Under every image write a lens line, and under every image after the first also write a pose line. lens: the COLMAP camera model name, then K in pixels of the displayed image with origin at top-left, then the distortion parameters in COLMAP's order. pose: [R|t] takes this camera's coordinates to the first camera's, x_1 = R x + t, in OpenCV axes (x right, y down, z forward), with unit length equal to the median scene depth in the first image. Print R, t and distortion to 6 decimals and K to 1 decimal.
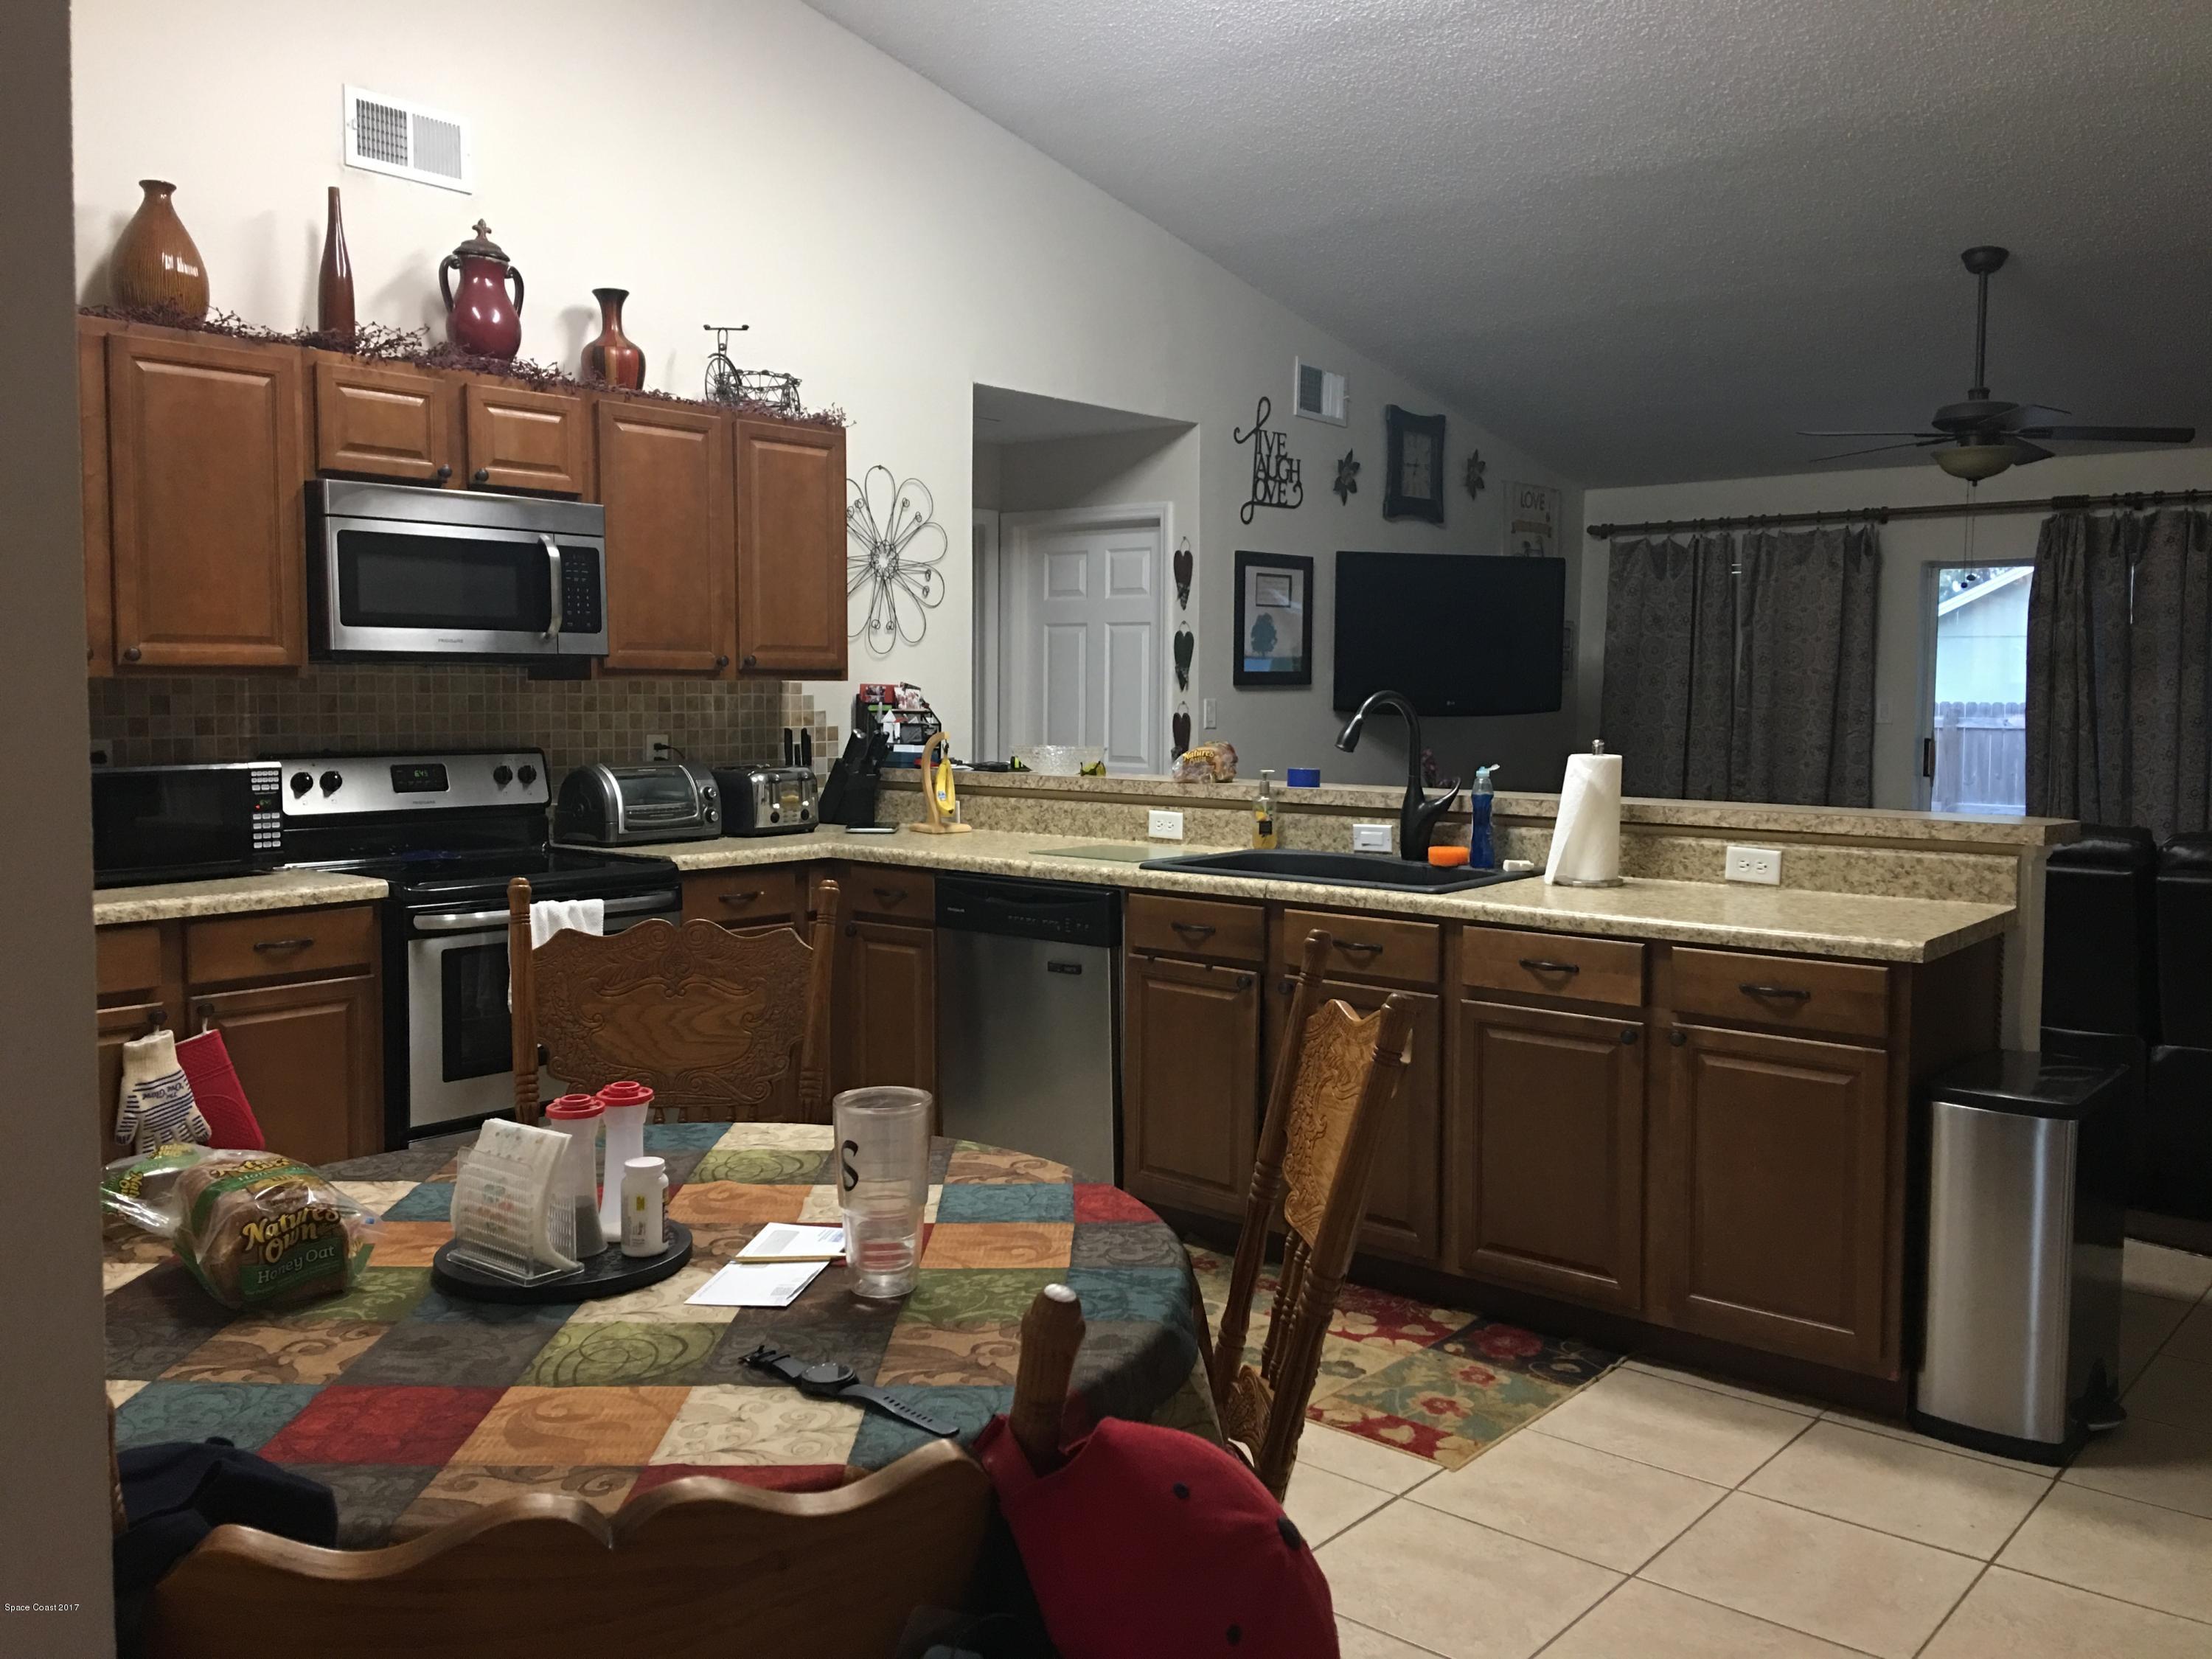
lens RADIAL K [[1872.5, 0, 1111.0], [0, 1872.5, 822.2], [0, 0, 1]] dist [0.073062, -0.023558]
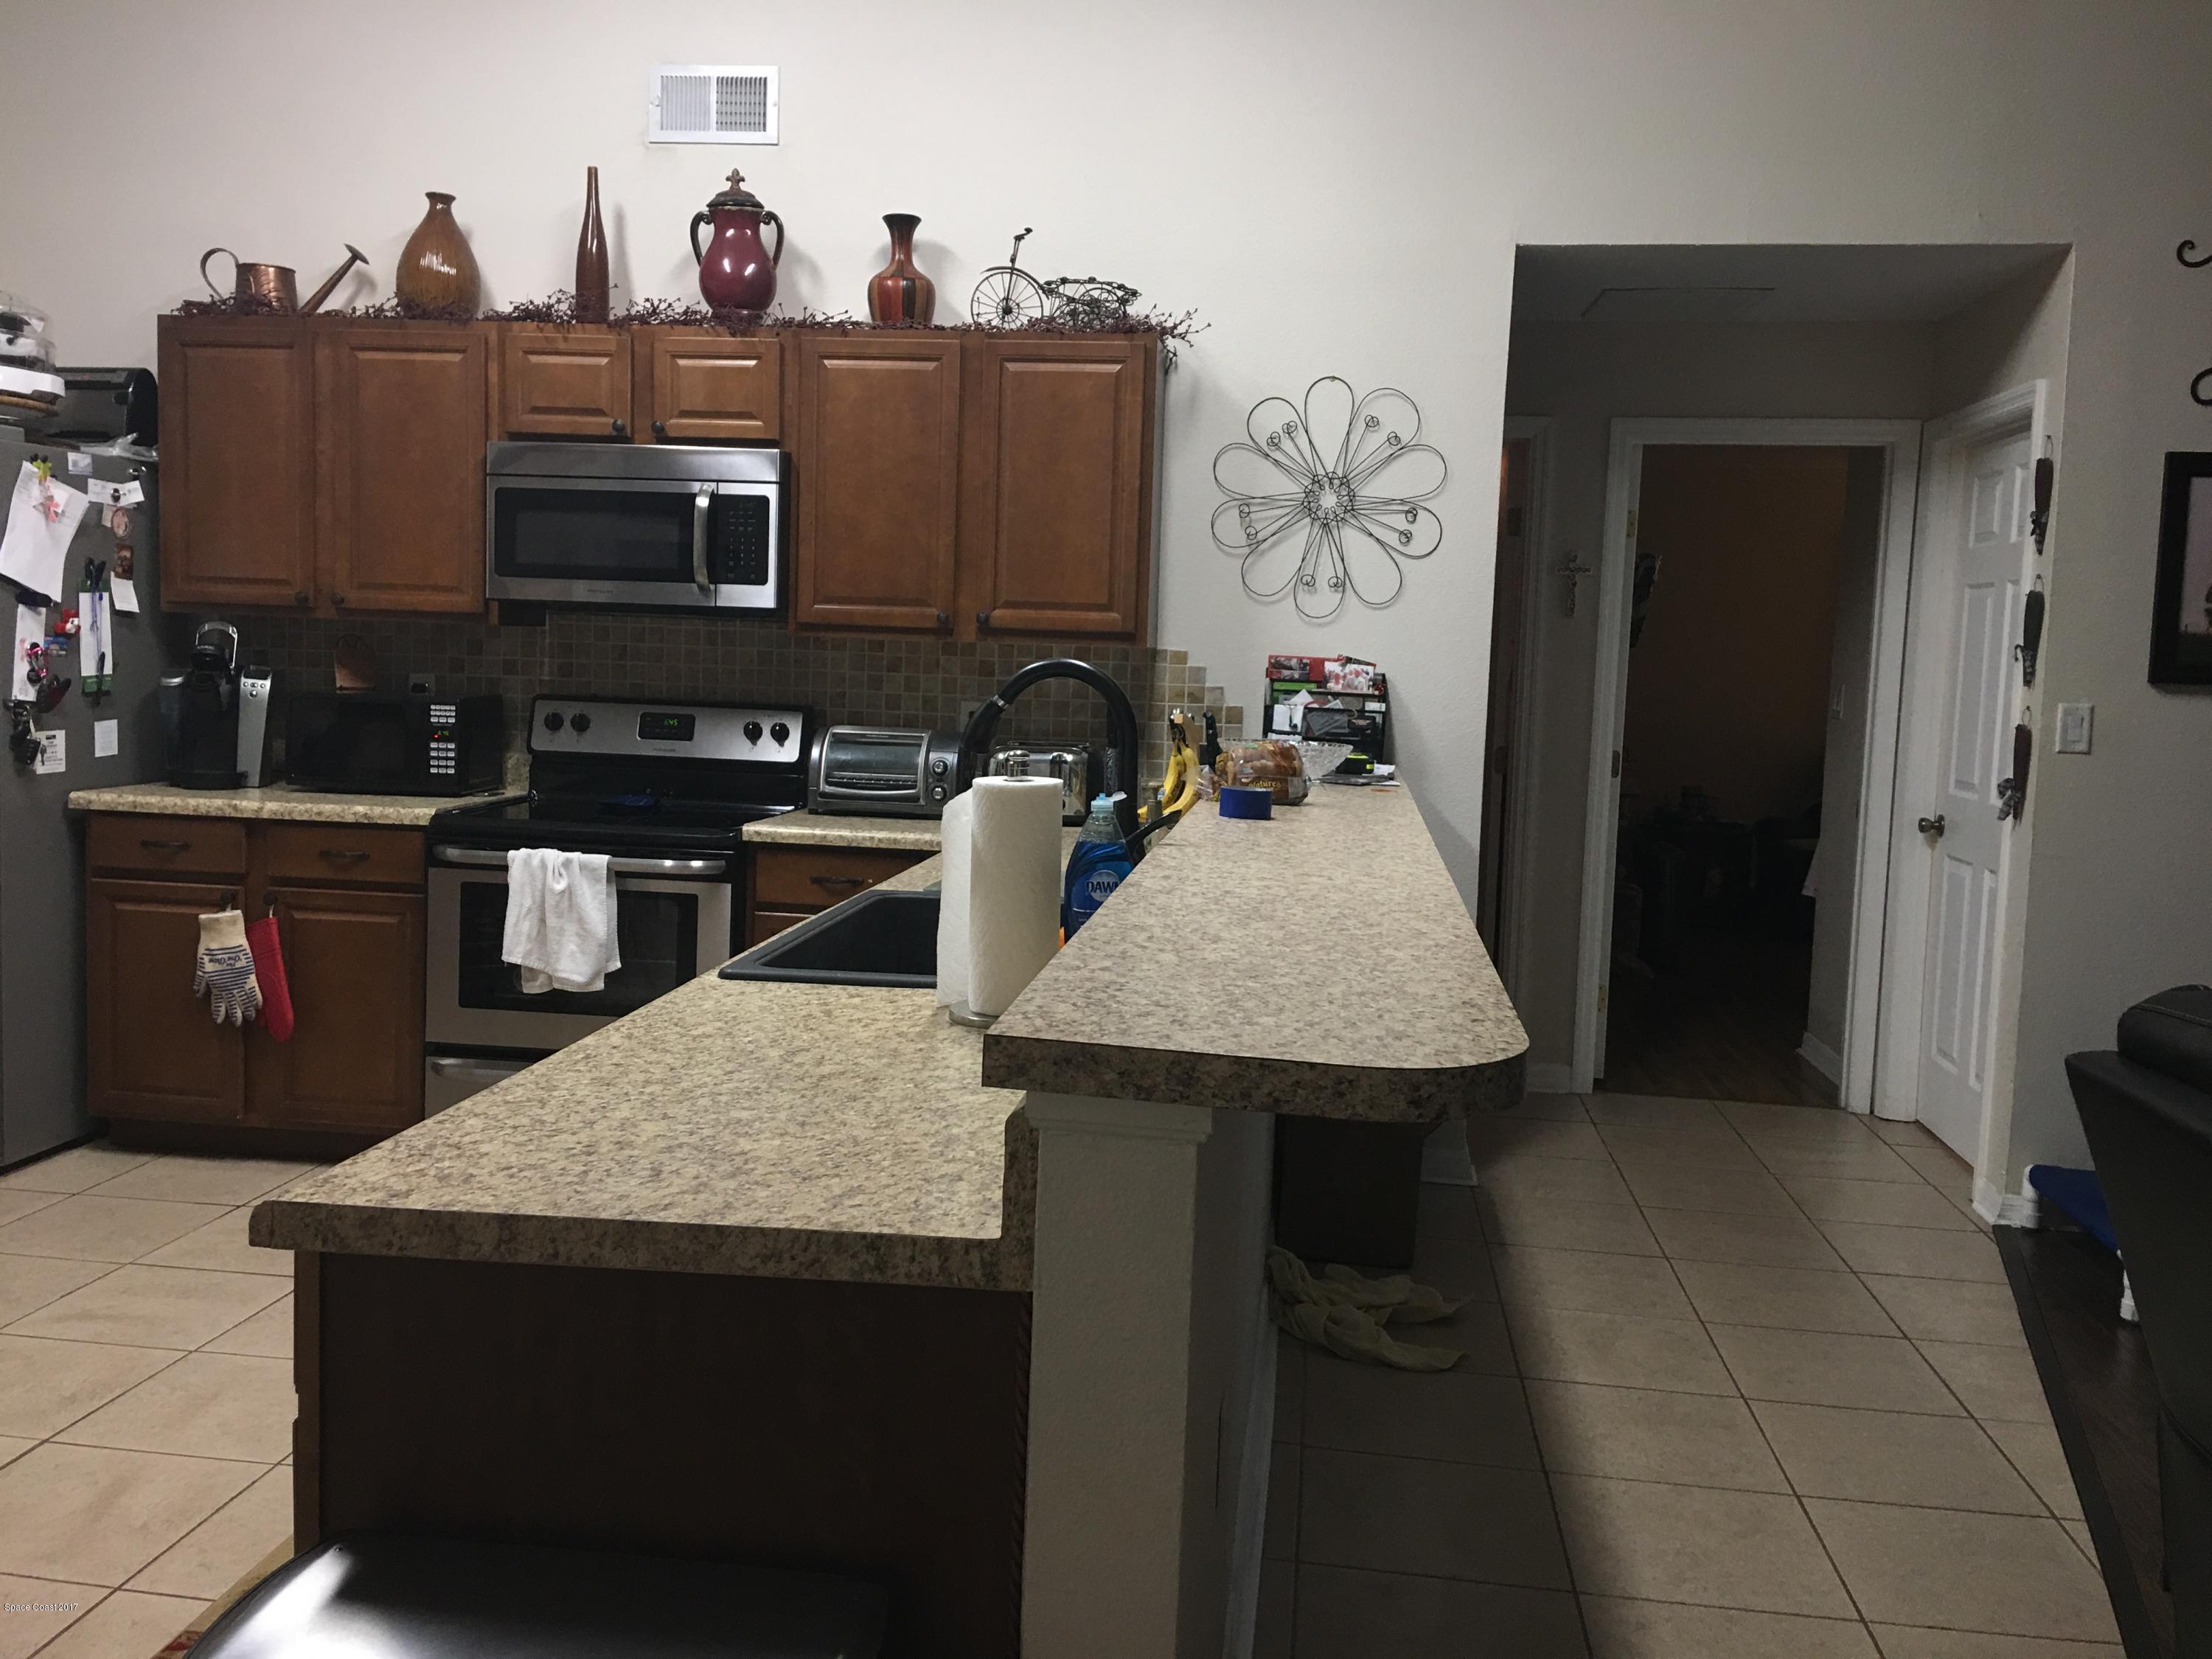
lens RADIAL K [[1872.5, 0, 1104.8], [0, 1872.5, 825.7], [0, 0, 1]] dist [0.073062, -0.023558]
pose [[0.538723, 0.096098, -0.836985, 0.627105], [-0.094176, 0.994116, 0.053524, -0.046636], [0.837203, 0.049989, 0.544603, 0.633395]]
